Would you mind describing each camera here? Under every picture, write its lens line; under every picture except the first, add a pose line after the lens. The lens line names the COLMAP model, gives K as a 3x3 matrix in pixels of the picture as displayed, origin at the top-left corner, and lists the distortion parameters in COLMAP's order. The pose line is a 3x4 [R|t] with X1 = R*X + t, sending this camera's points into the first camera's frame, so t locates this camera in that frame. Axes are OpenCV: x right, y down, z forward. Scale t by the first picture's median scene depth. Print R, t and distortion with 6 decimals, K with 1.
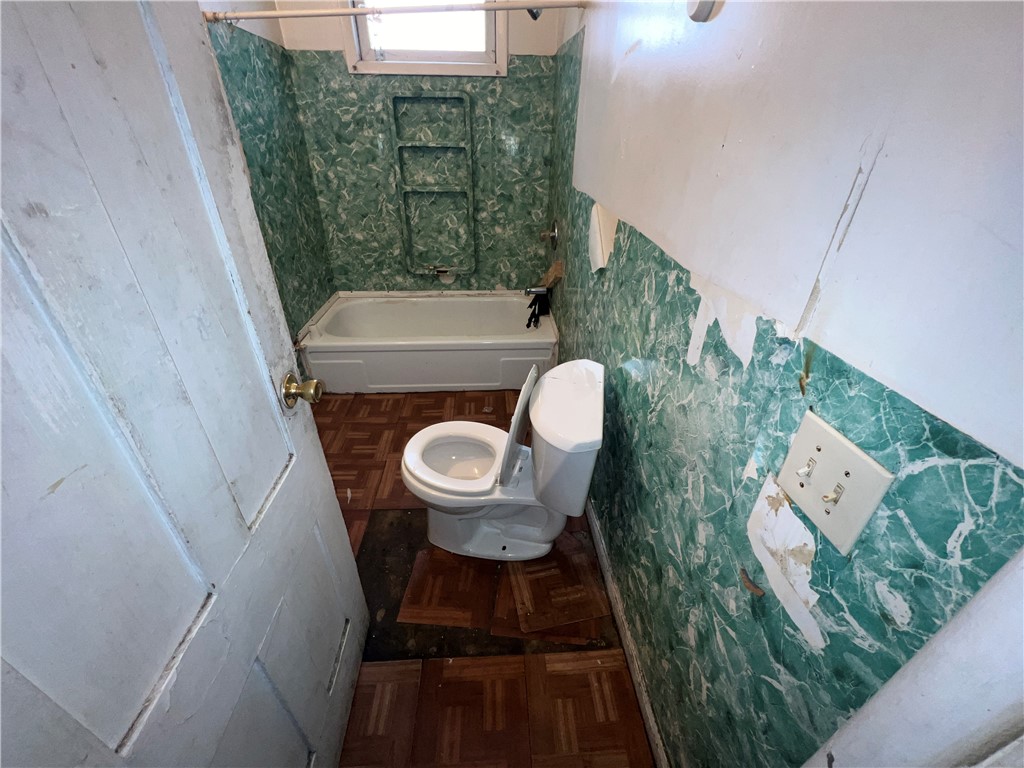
lens RADIAL K [[408.0, 0, 511.5], [0, 408.0, 382.1], [0, 0, 1]] dist [-0.002358, 0.000802]
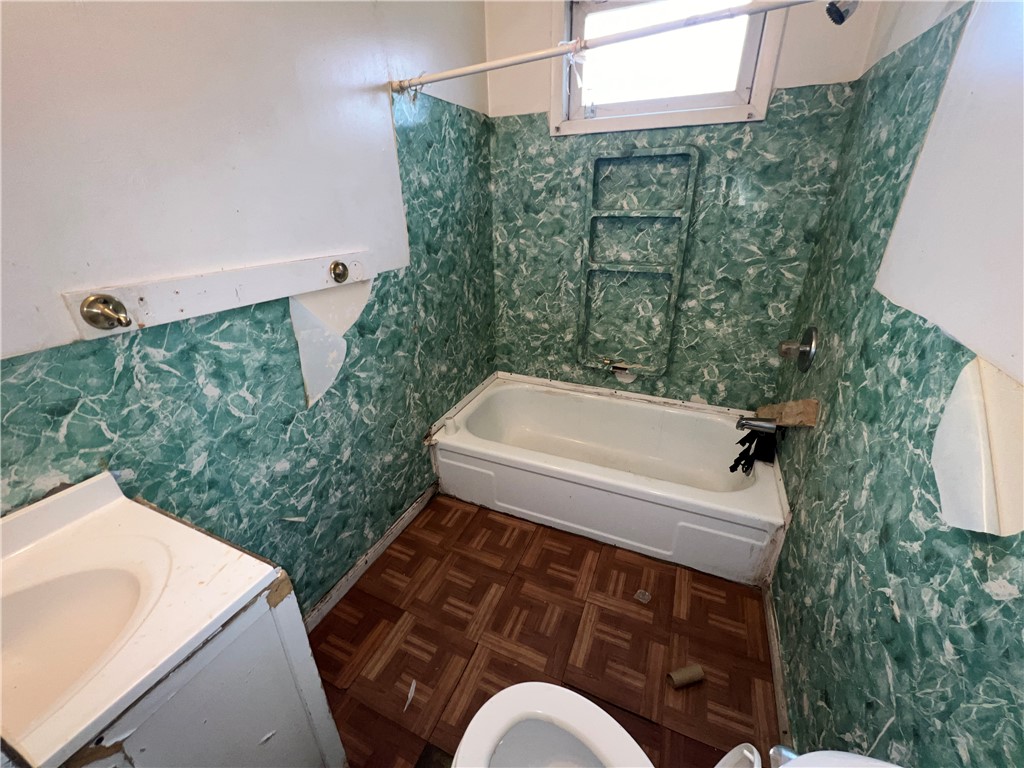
lens RADIAL K [[408.0, 0, 510.4], [0, 408.0, 383.2], [0, 0, 1]] dist [-0.002358, 0.000802]
pose [[0.890201, 0.165663, -0.424379, -0.026269], [-0.211688, 0.975283, -0.063329, -0.174427], [0.403399, 0.146212, 0.903267, 0.259489]]
